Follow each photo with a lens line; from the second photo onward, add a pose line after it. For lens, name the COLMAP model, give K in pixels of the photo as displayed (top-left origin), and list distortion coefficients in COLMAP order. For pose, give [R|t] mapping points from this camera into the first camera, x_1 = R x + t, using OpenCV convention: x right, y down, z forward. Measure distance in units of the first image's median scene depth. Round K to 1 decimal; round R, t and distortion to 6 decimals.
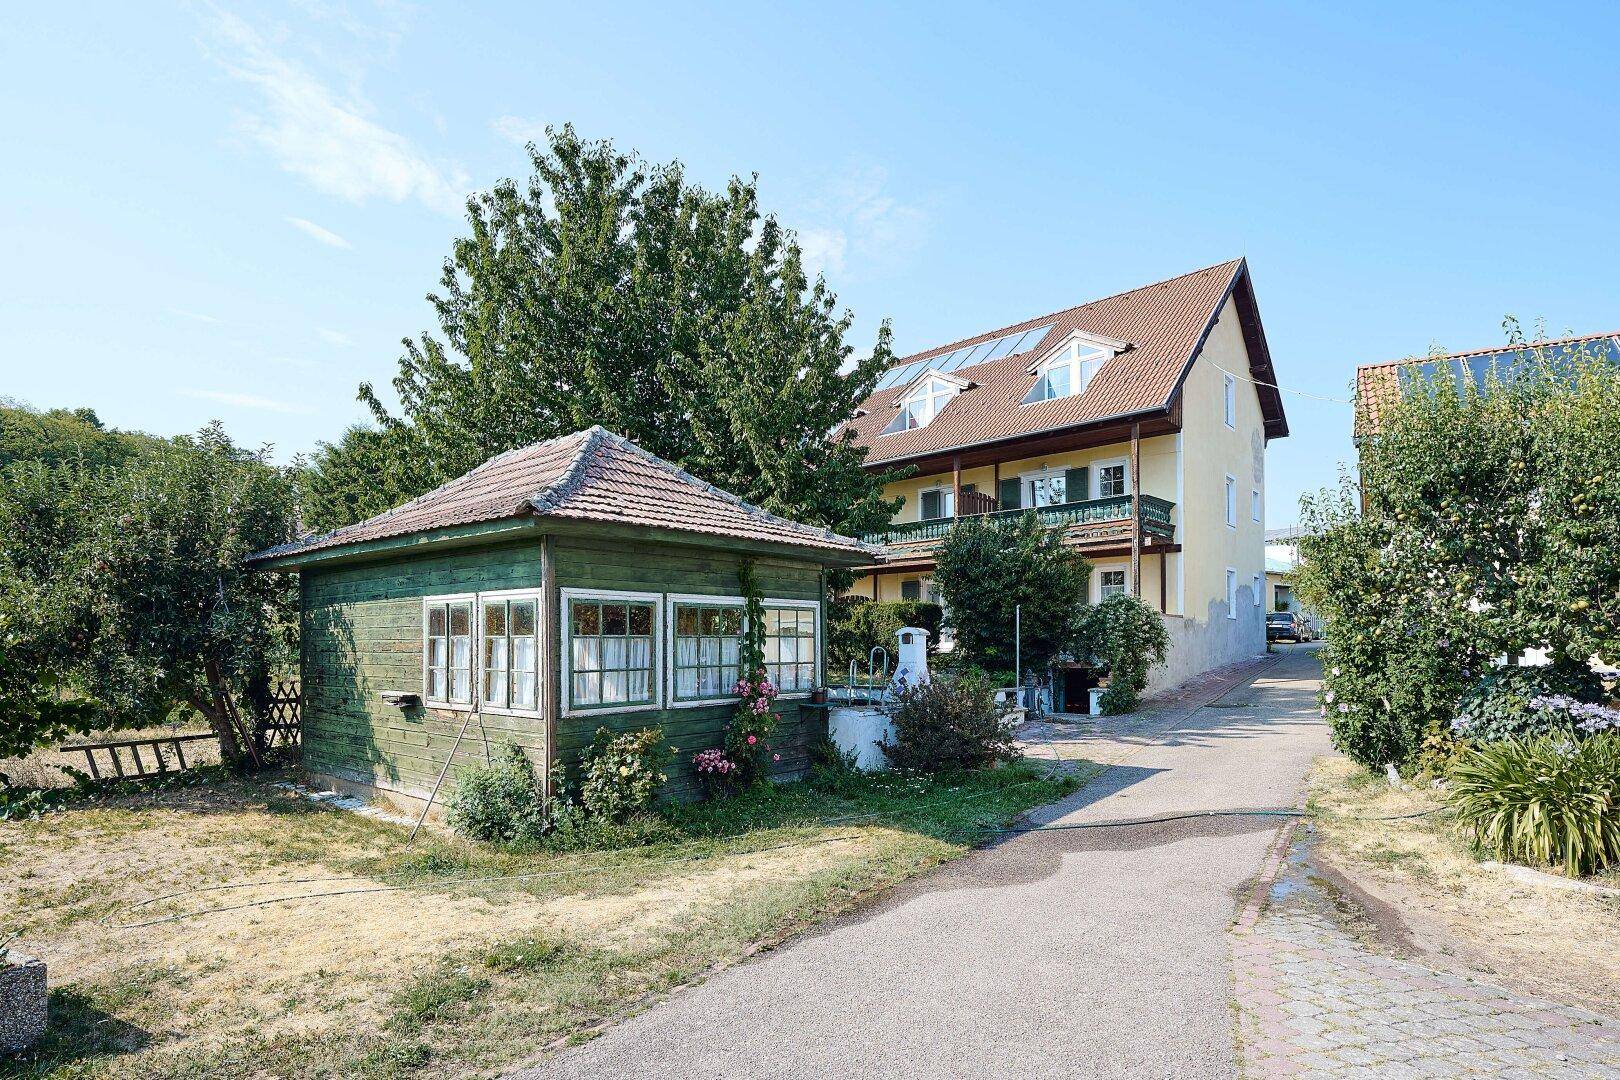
lens RADIAL K [[799.0, 0, 805.8], [0, 799.0, 638.4], [0, 0, 1]] dist [0.001252, 0.000130]
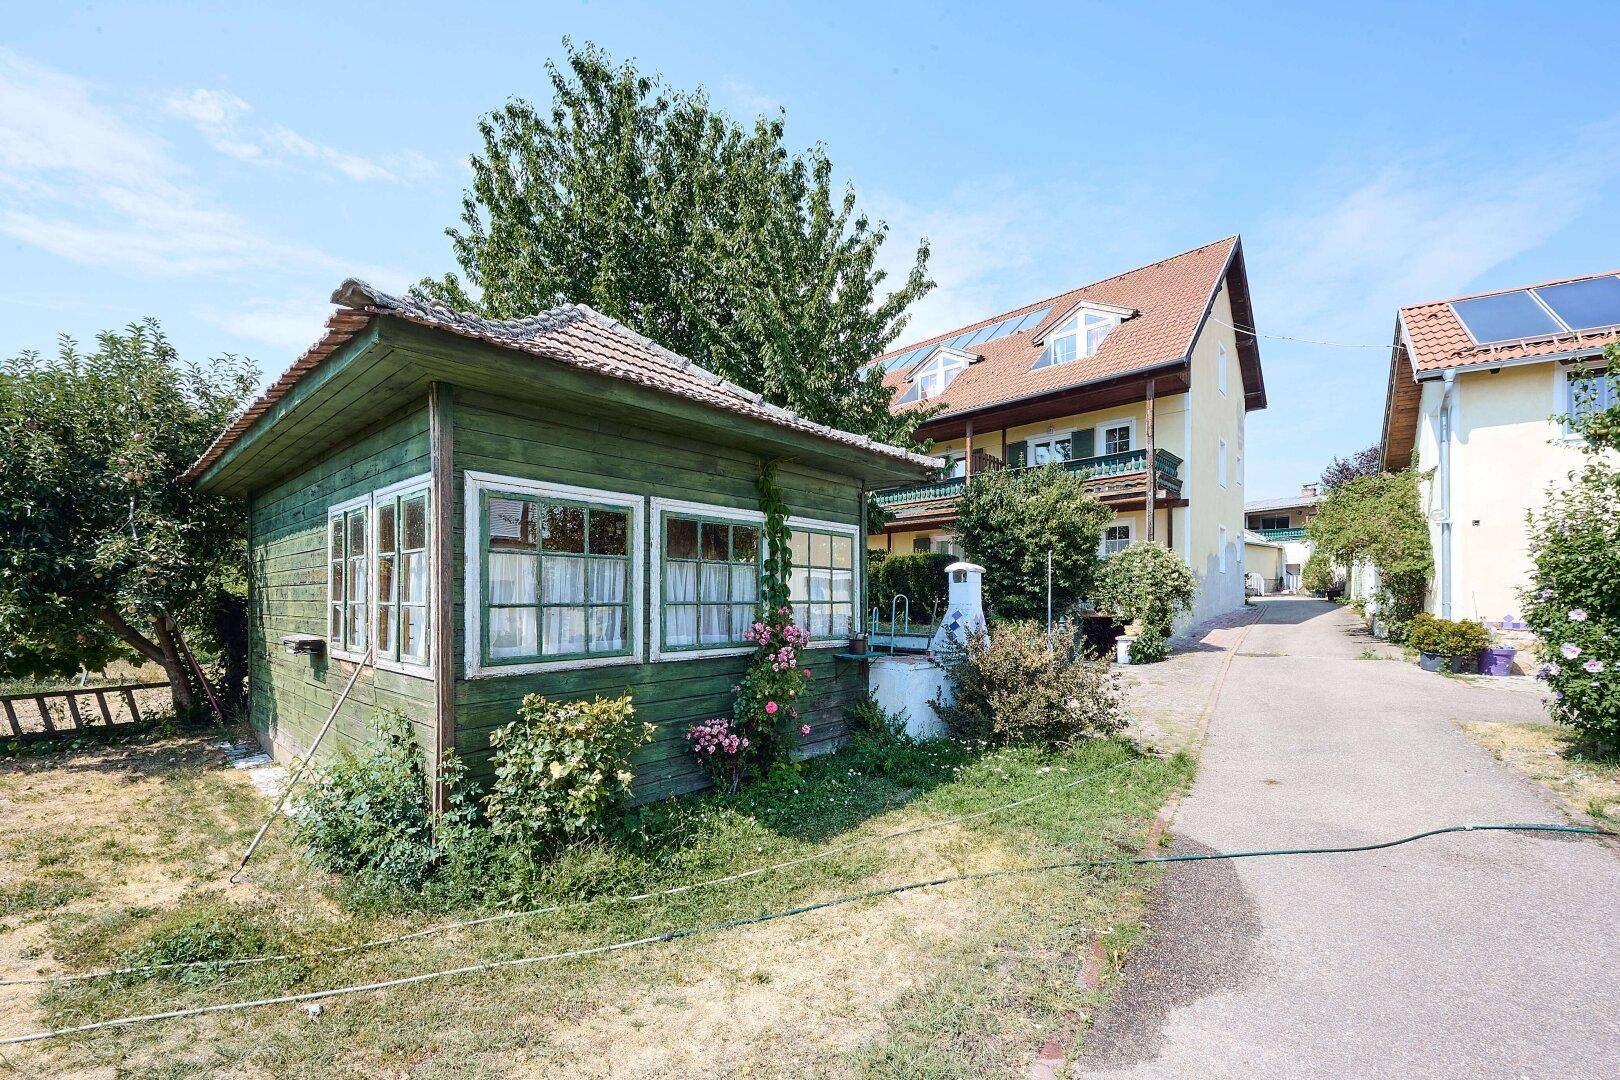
lens RADIAL K [[653.8, 0, 813.9], [0, 653.8, 596.9], [0, 0, 1]] dist [-0.000399, -0.000026]
pose [[0.999886, 0.005345, -0.014112, -0.019937], [-0.005281, 0.999976, 0.004584, 0.023933], [0.014136, -0.004509, 0.999890, 0.374895]]
